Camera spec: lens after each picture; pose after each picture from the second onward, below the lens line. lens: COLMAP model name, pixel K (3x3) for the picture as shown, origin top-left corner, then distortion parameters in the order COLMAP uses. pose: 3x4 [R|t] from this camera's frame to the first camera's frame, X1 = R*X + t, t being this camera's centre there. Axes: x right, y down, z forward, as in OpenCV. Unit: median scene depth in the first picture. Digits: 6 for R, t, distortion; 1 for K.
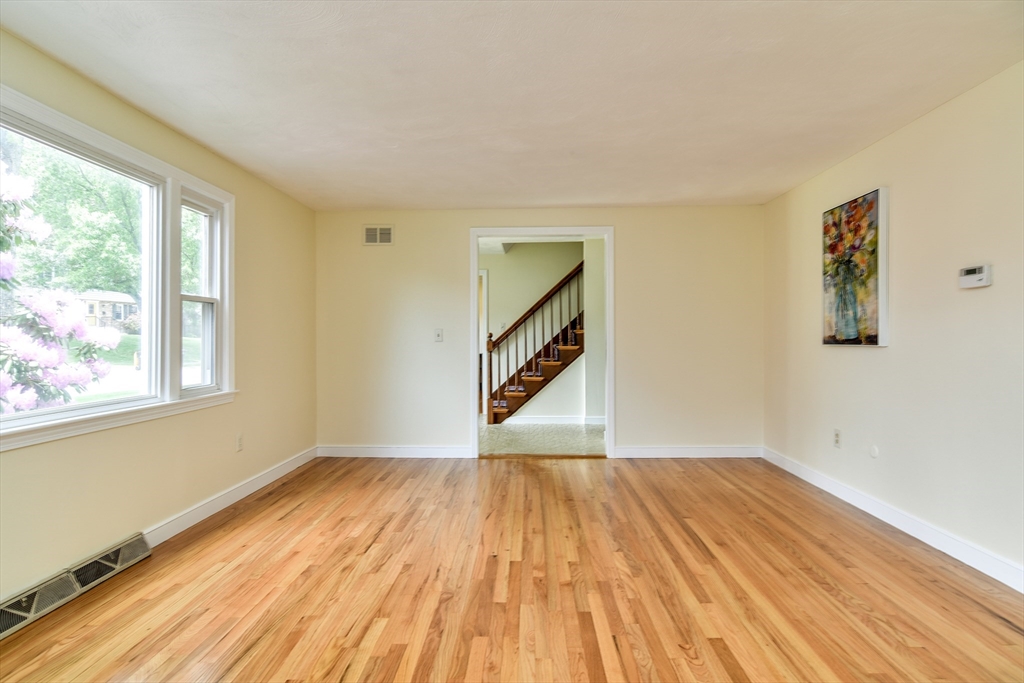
lens RADIAL K [[554.6, 0, 511.5], [0, 554.6, 334.3], [0, 0, 1]] dist [-0.000263, -0.000065]
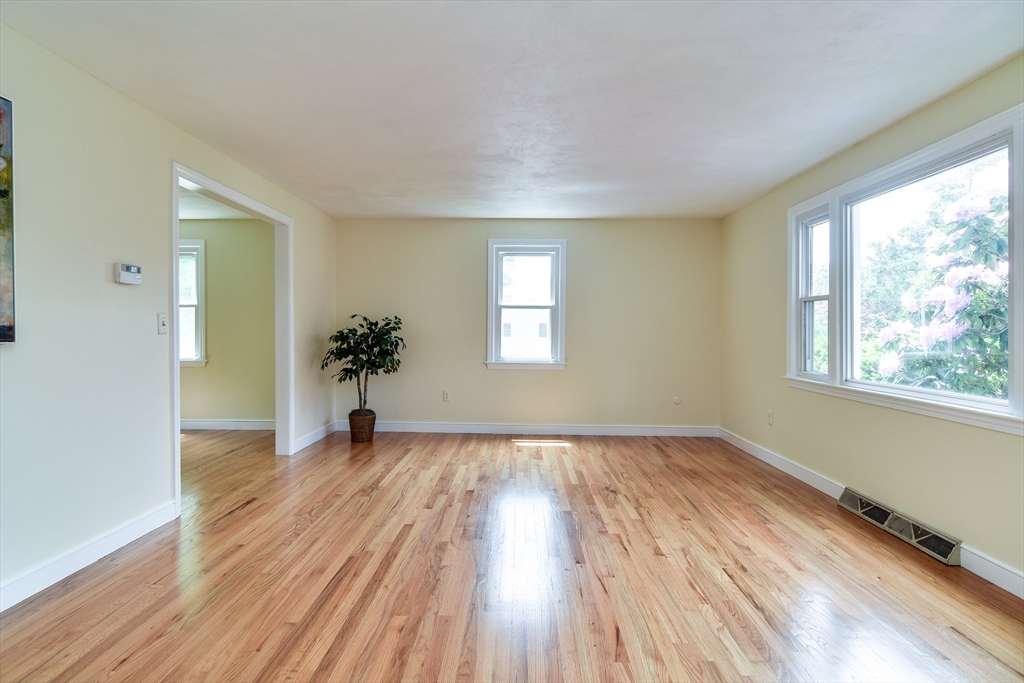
lens RADIAL K [[554.6, 0, 511.5], [0, 554.6, 334.3], [0, 0, 1]] dist [-0.000263, -0.000065]
pose [[-0.999886, -0.002395, -0.014916, 0.104378], [-0.002394, 0.999997, -0.000124, 0.012405], [0.014916, -0.000088, -0.999889, 2.061321]]
